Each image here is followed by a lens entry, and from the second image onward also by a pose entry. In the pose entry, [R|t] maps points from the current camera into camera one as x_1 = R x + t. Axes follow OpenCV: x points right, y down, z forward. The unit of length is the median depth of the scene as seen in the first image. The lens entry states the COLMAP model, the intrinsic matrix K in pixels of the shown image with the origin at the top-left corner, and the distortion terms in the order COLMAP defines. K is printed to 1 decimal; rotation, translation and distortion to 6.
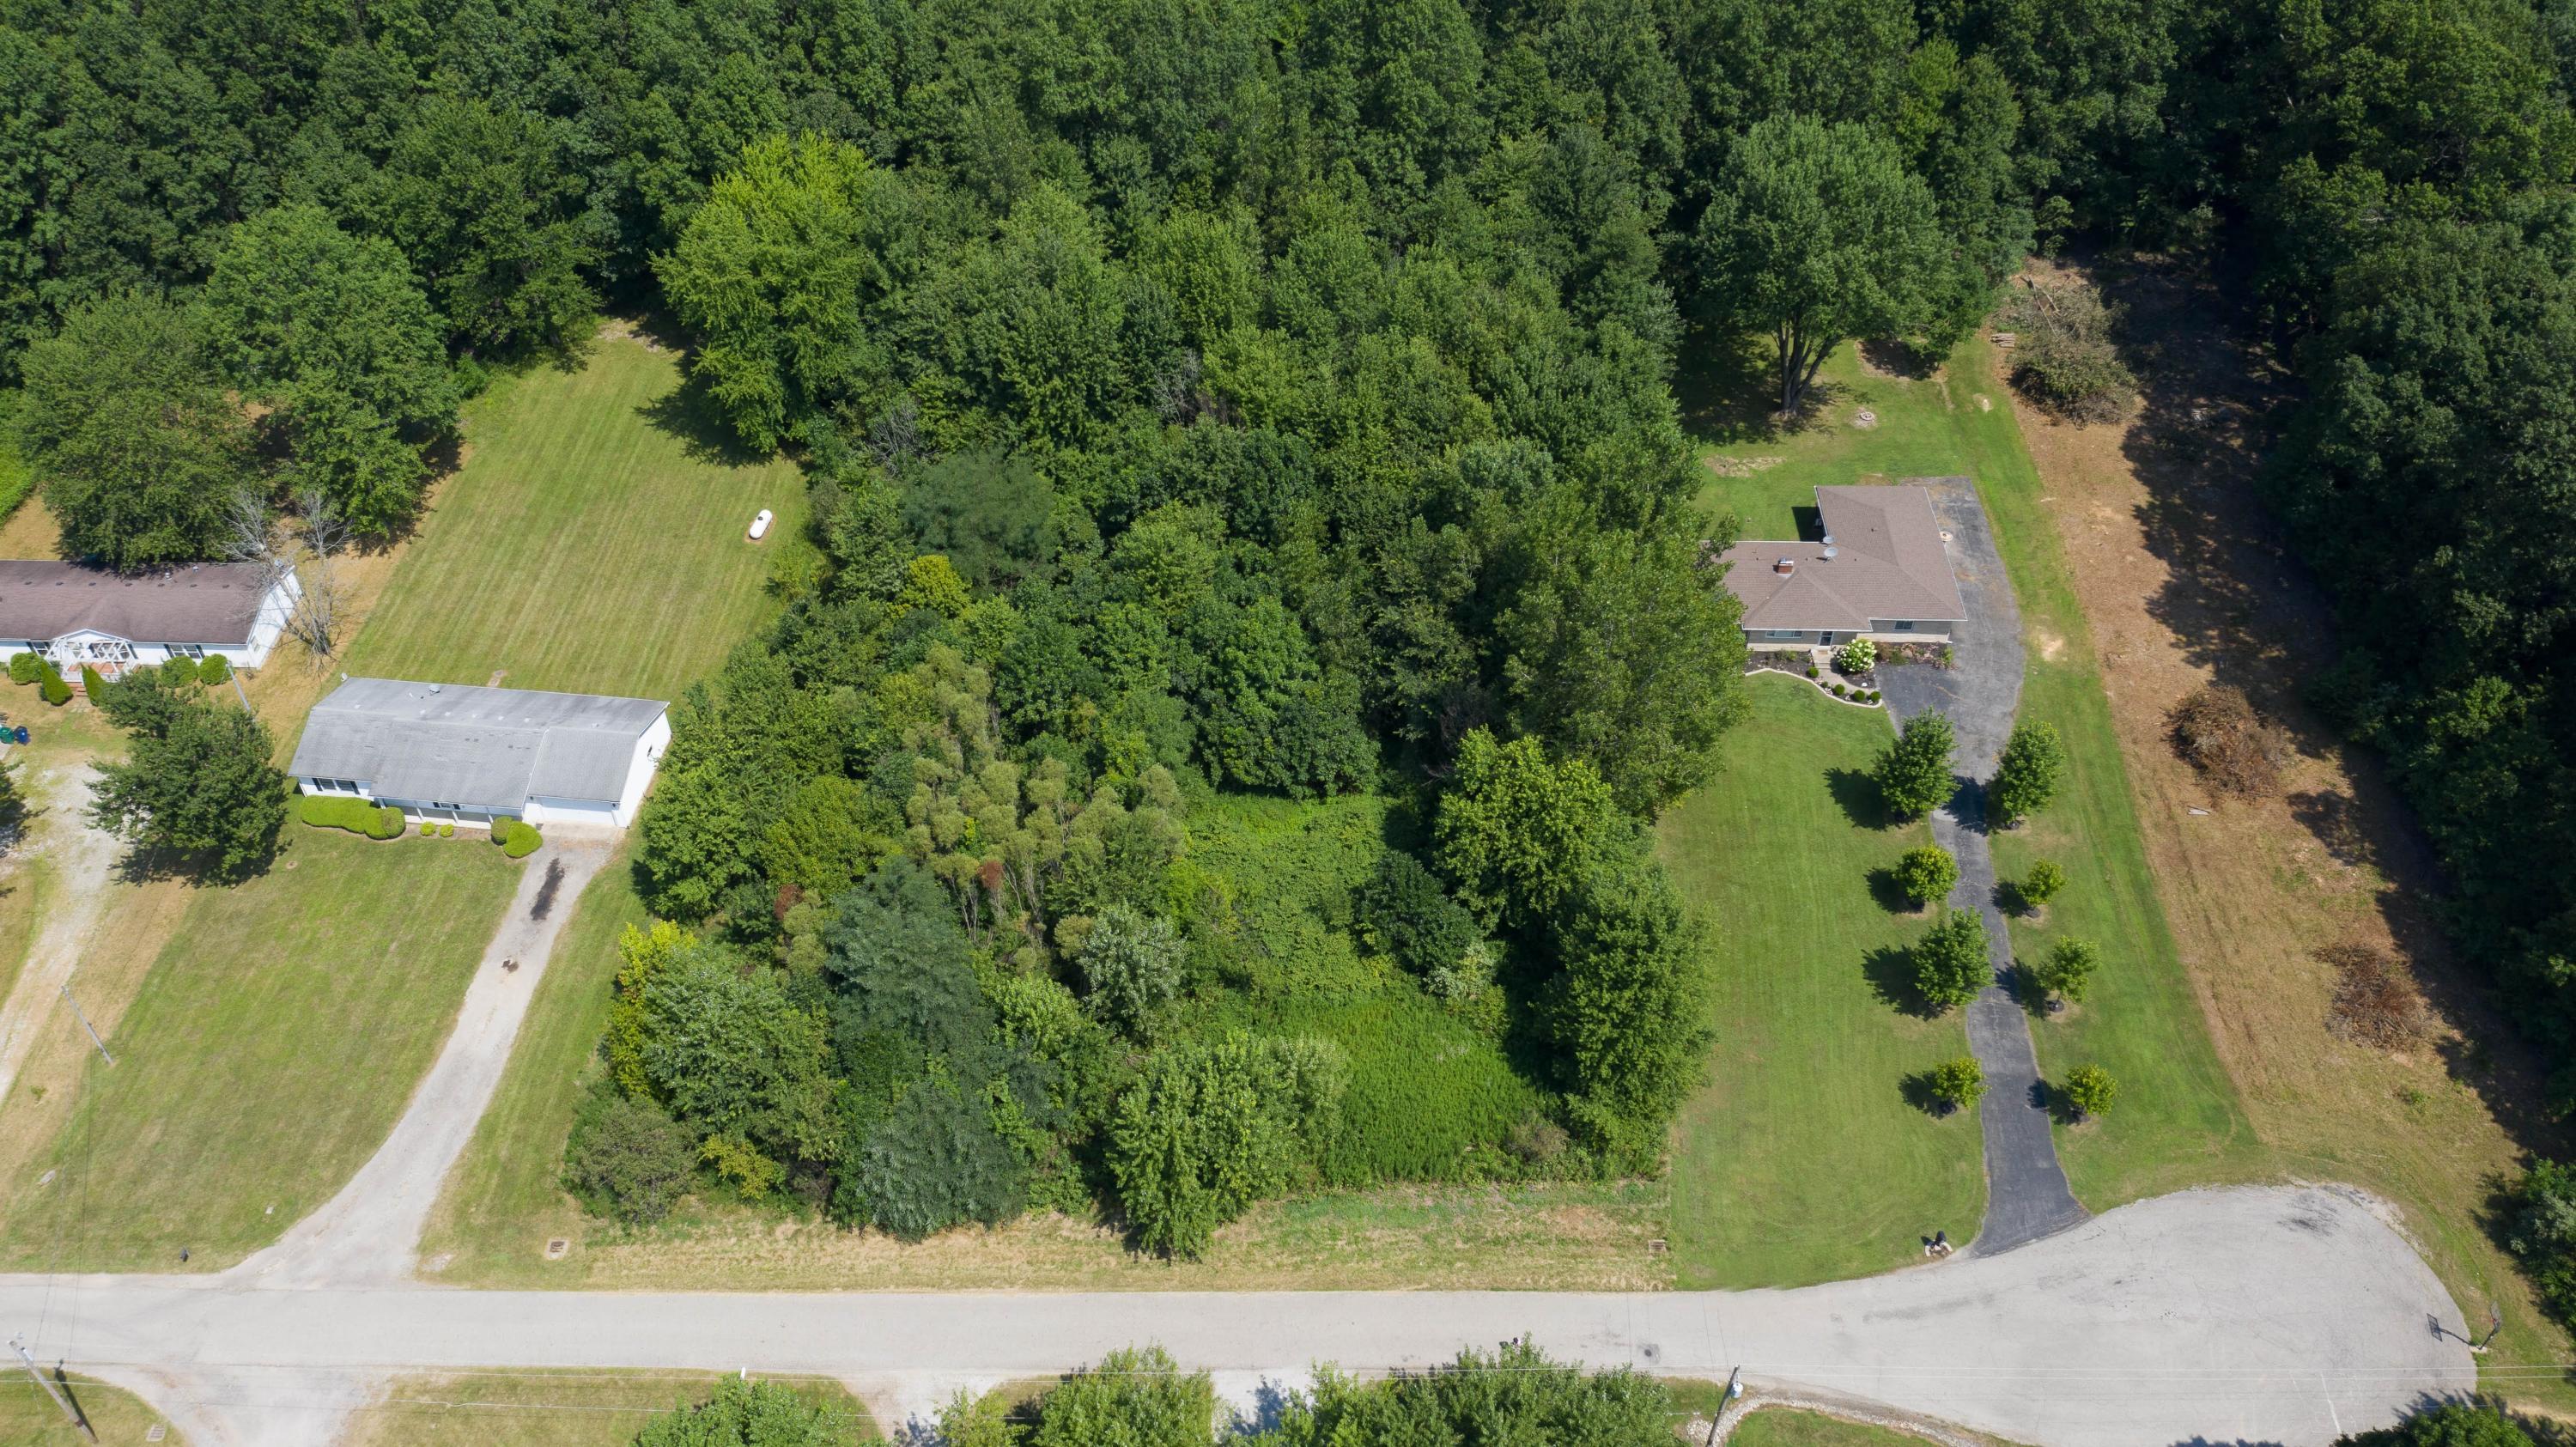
lens RADIAL K [[1991.3, 0, 1280.9], [0, 1991.3, 729.3], [0, 0, 1]] dist [-0.031741, 0.003779]
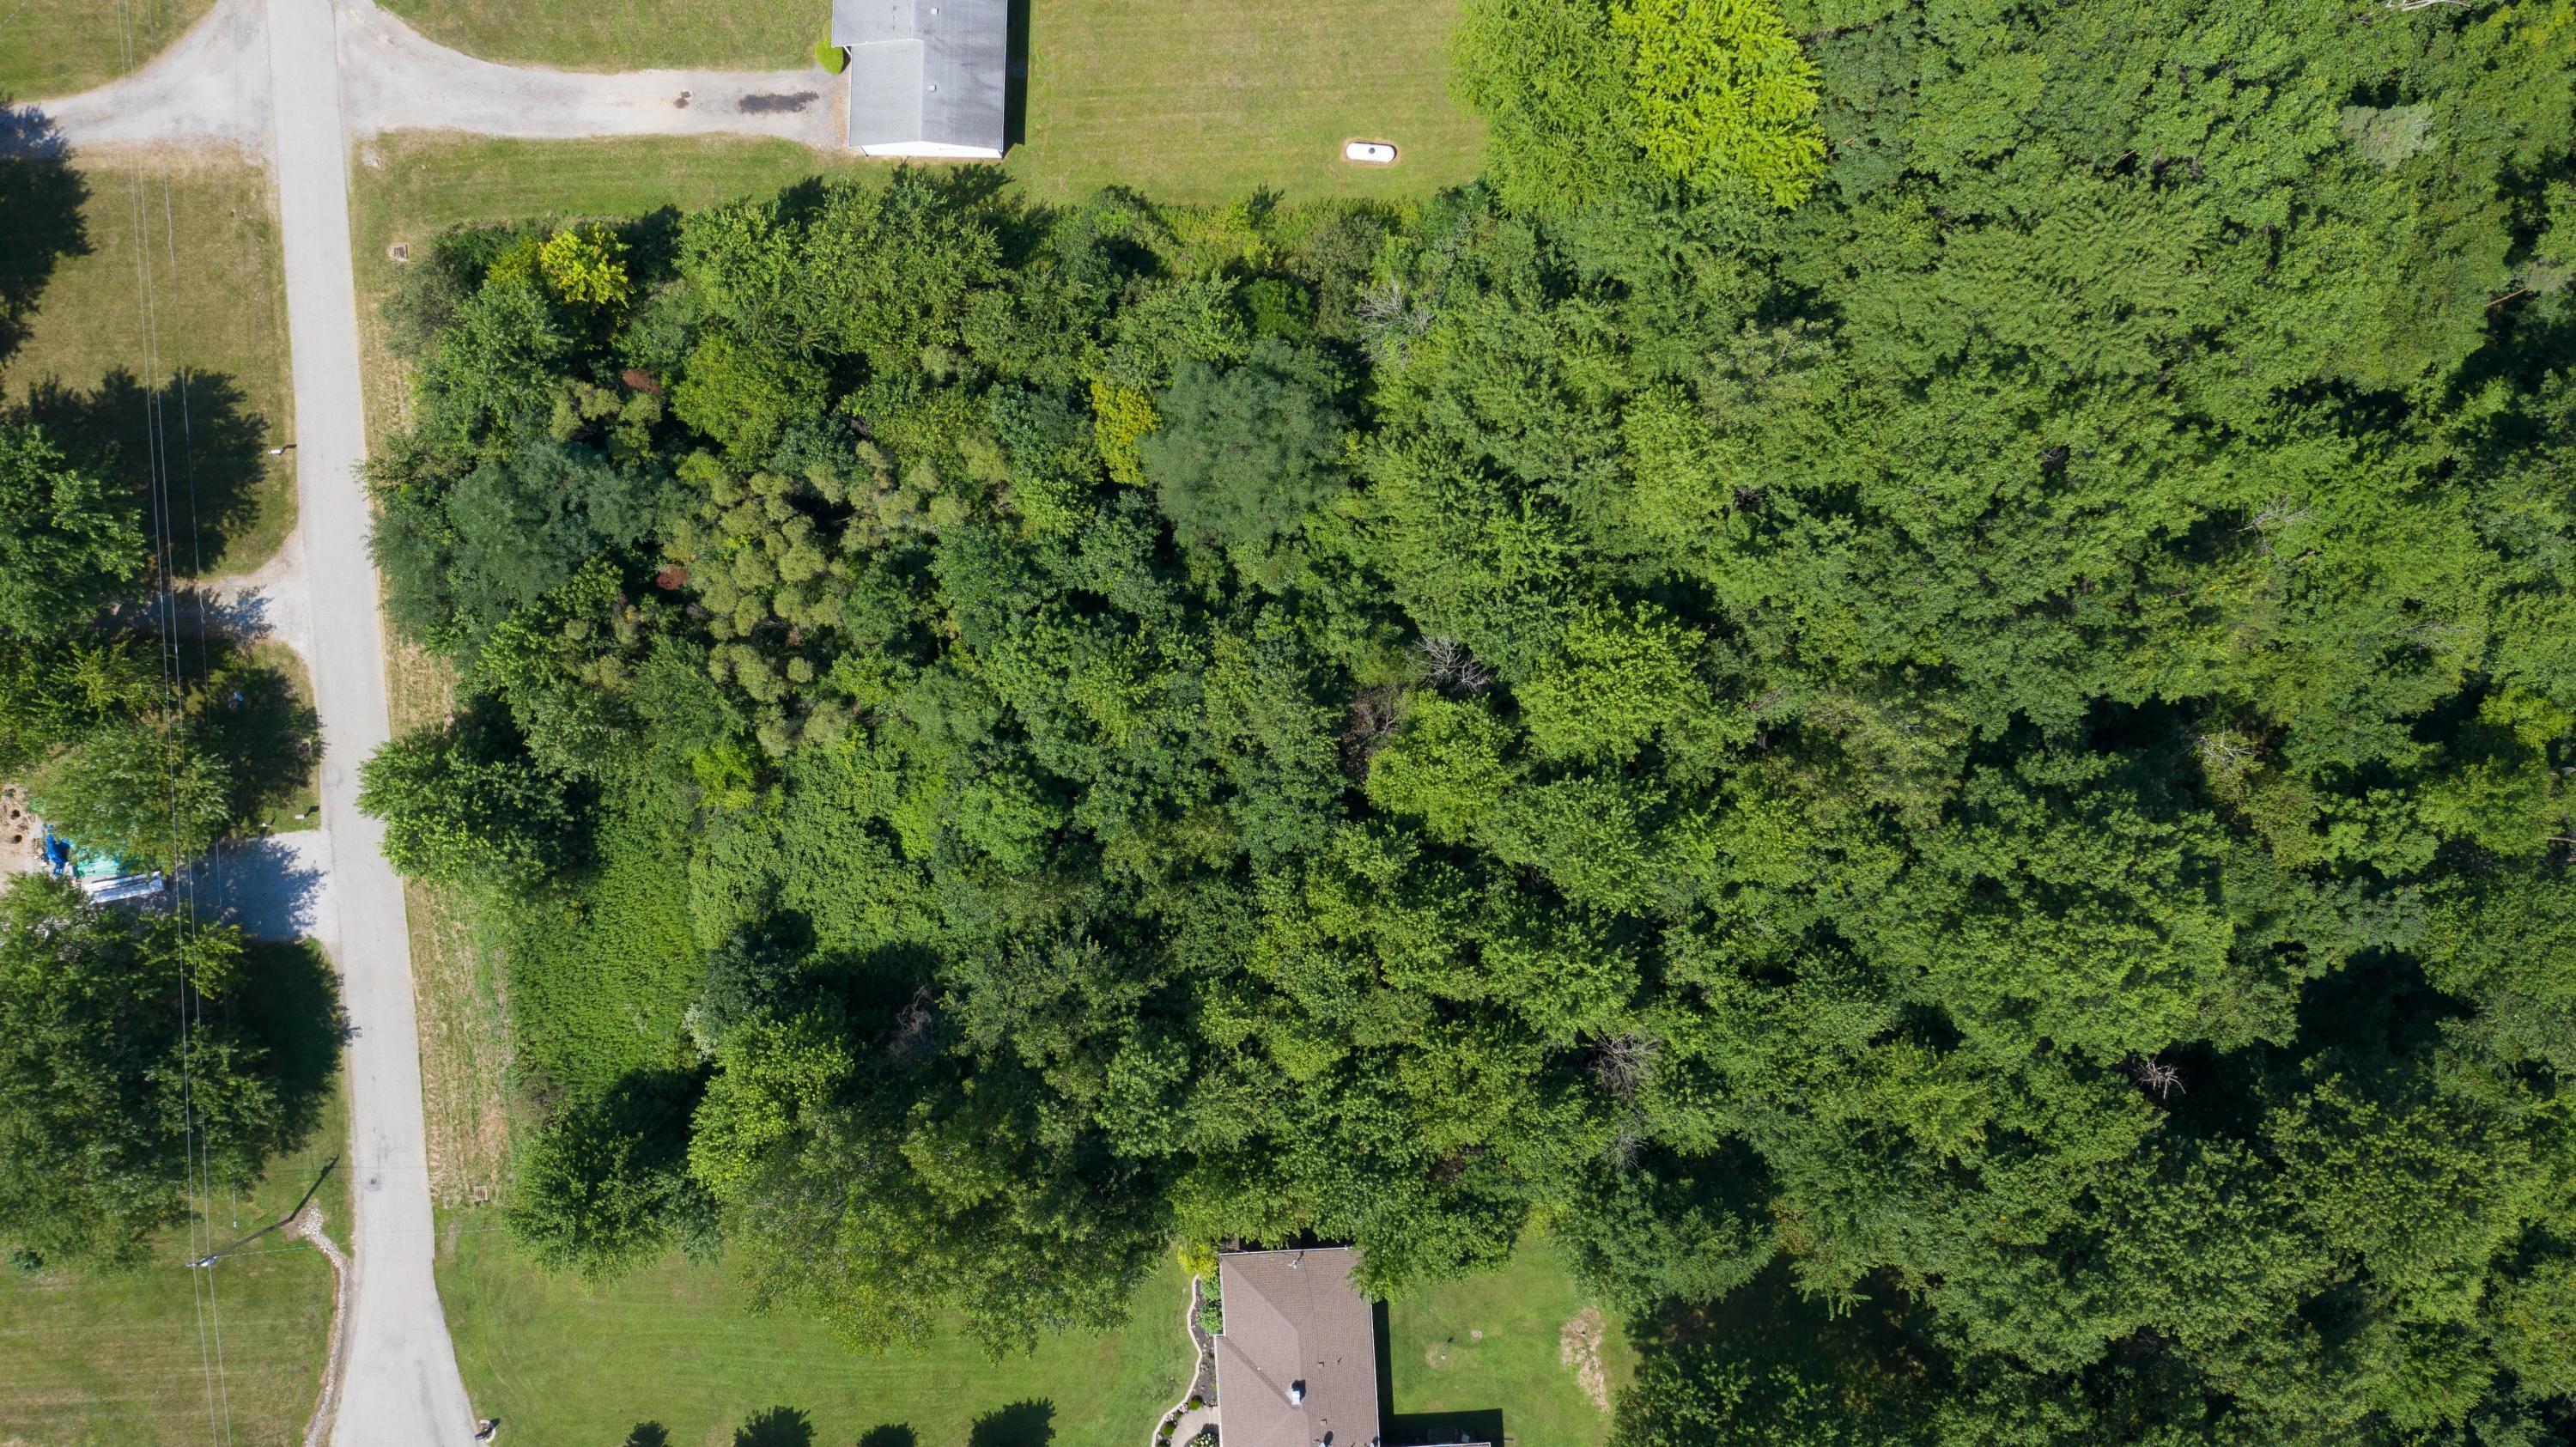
lens RADIAL K [[1991.3, 0, 1275.8], [0, 1991.3, 729.3], [0, 0, 1]] dist [-0.031741, 0.003779]
pose [[0.089064, 0.995912, 0.015095, -0.050634], [-0.687874, 0.050542, 0.724068, -0.787230], [0.720345, -0.074872, 0.689563, 0.472236]]
